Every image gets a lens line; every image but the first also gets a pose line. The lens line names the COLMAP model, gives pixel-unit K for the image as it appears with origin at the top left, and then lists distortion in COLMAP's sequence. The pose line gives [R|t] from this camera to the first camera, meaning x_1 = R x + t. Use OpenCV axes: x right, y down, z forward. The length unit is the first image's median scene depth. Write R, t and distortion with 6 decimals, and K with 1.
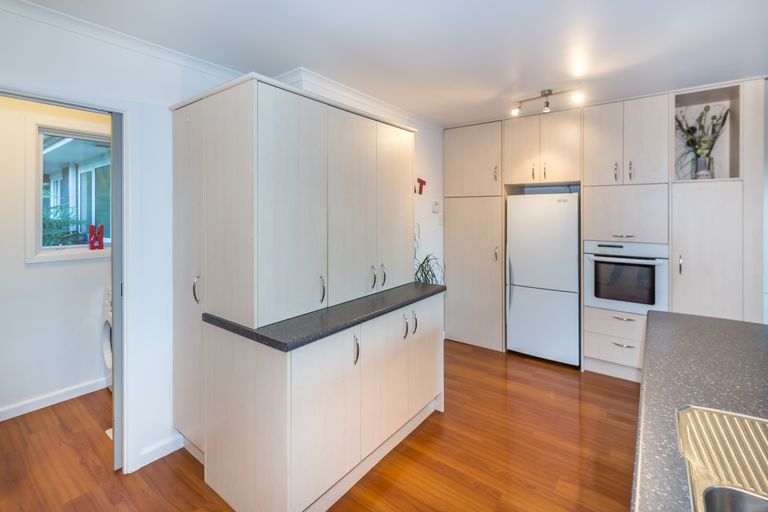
lens RADIAL K [[343.1, 0, 384.6], [0, 343.1, 213.7], [0, 0, 1]] dist [-0.000725, -0.000249]
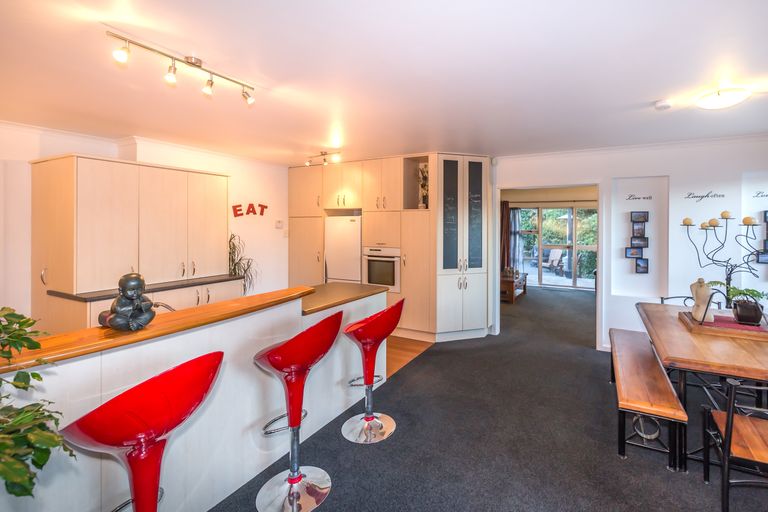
lens RADIAL K [[347.9, 0, 422.0], [0, 347.9, 227.5], [0, 0, 1]] dist [0.001542, 0.000023]
pose [[0.982031, -0.000394, 0.188718, 0.571924], [-0.000388, 0.999991, 0.004108, -0.015997], [-0.188718, -0.004107, 0.982023, -0.614464]]
